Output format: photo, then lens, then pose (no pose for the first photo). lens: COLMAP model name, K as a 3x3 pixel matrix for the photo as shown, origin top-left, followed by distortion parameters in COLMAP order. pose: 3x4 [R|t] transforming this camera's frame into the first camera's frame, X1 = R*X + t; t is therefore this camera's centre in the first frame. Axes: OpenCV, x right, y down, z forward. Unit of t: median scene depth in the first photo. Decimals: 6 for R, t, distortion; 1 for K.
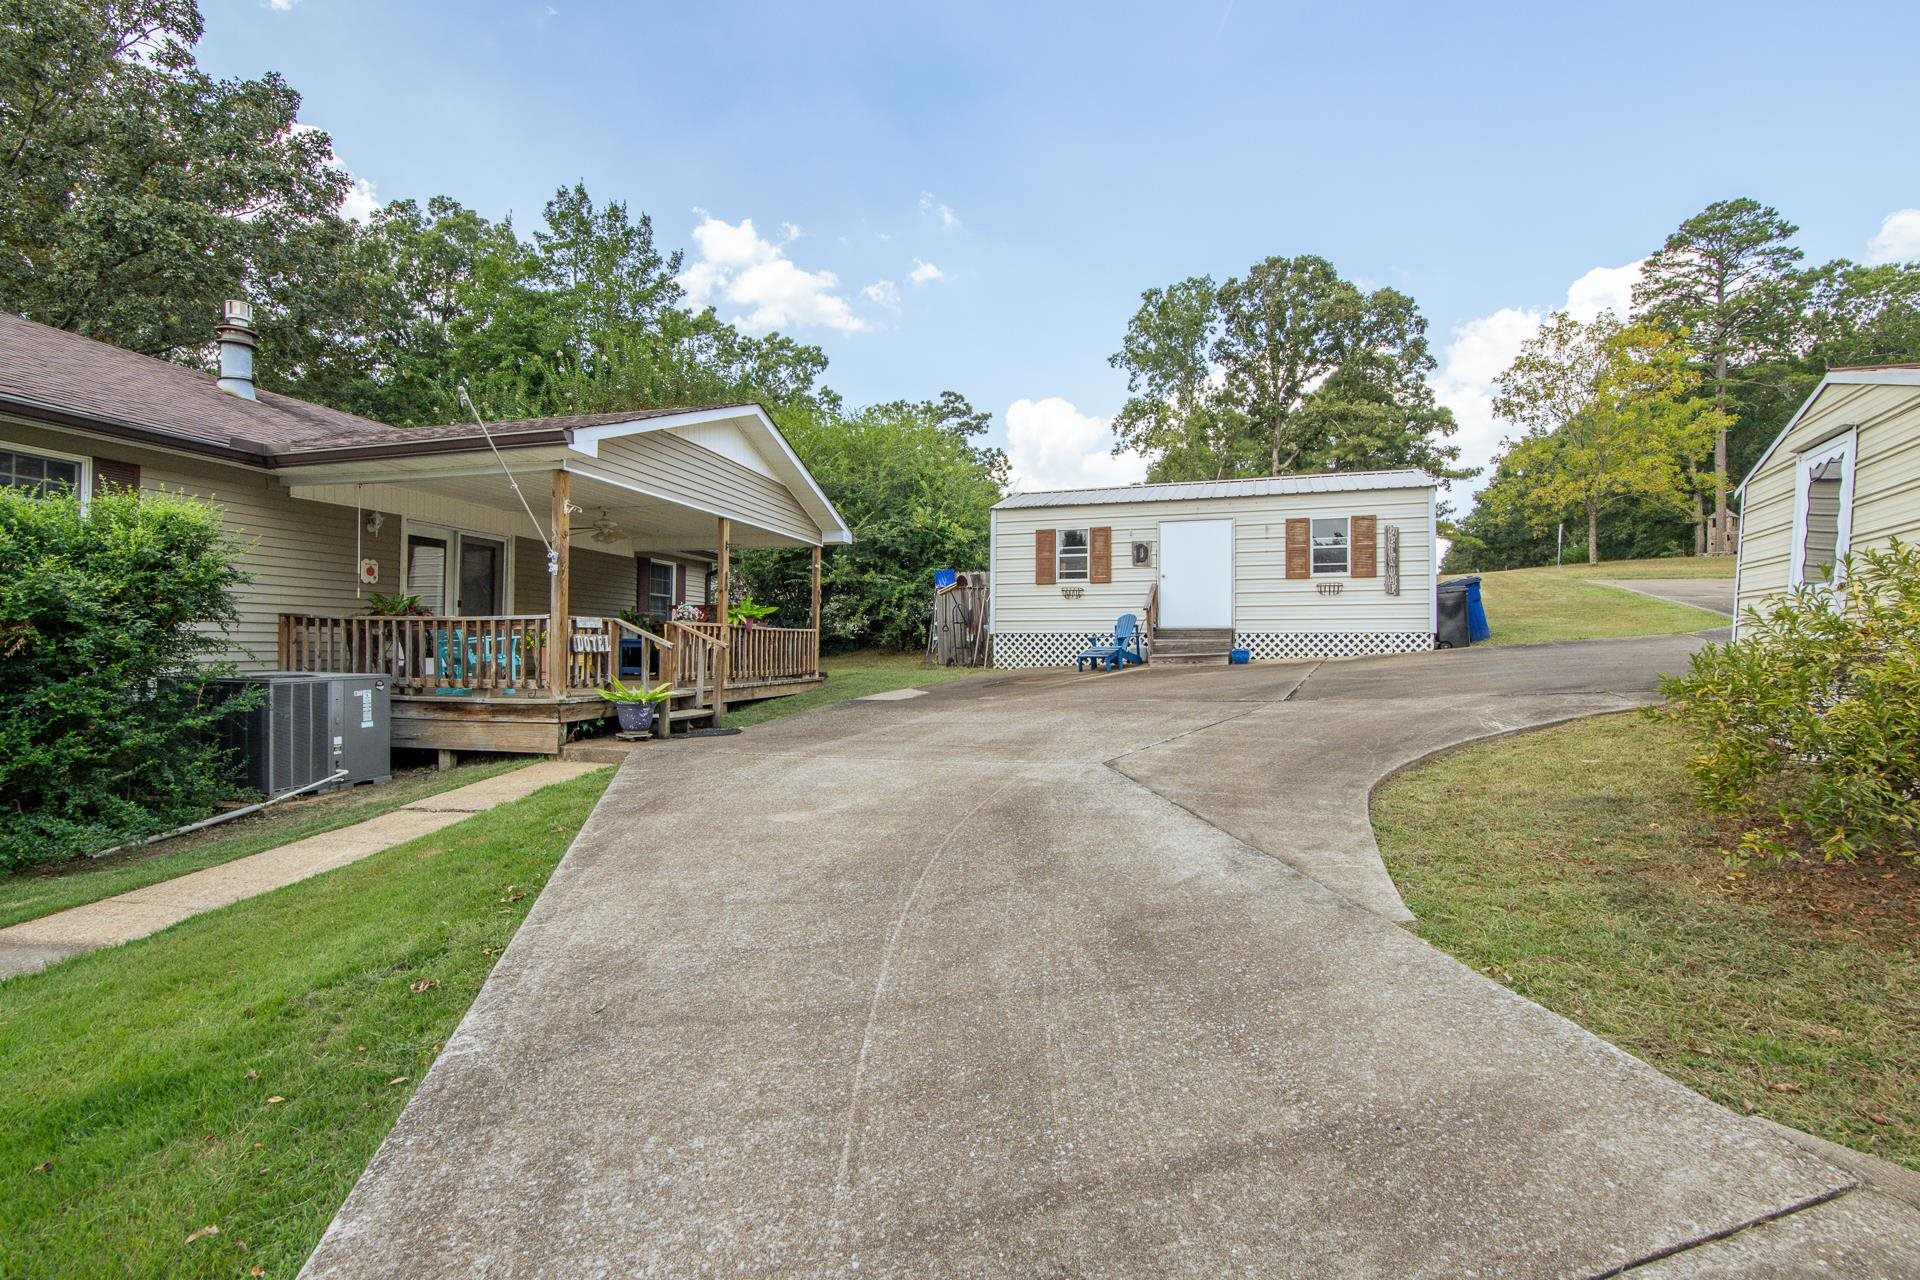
lens RADIAL K [[847.5, 0, 959.2], [0, 847.5, 637.4], [0, 0, 1]] dist [-0.005124, 0.000812]
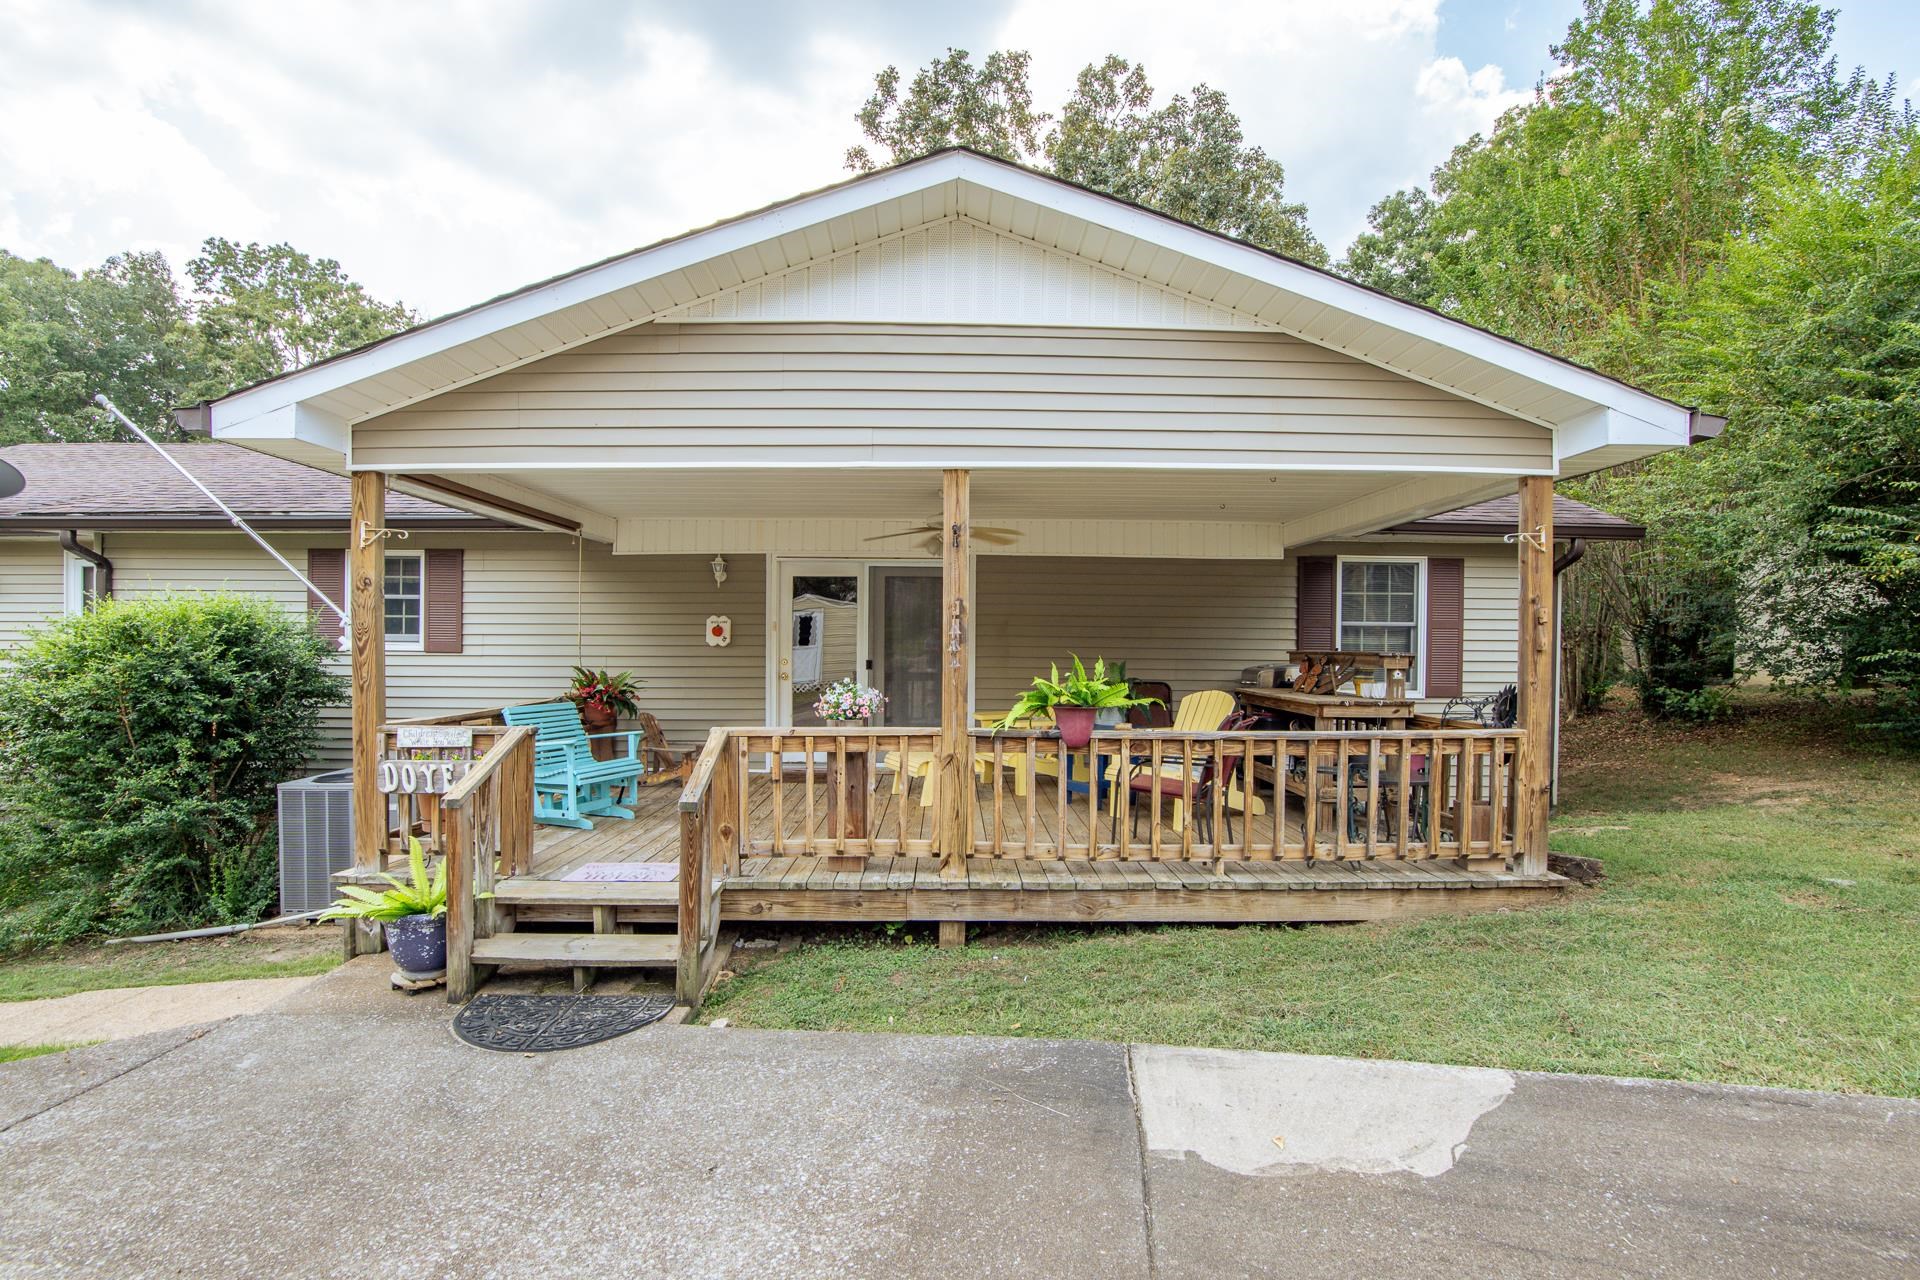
lens RADIAL K [[847.5, 0, 957.7], [0, 847.5, 641.8], [0, 0, 1]] dist [-0.005124, 0.000812]
pose [[0.230220, -0.003163, -0.973133, 0.123796], [0.005684, 0.999982, -0.001906, -0.055943], [0.973122, -0.005093, 0.230234, 0.895655]]
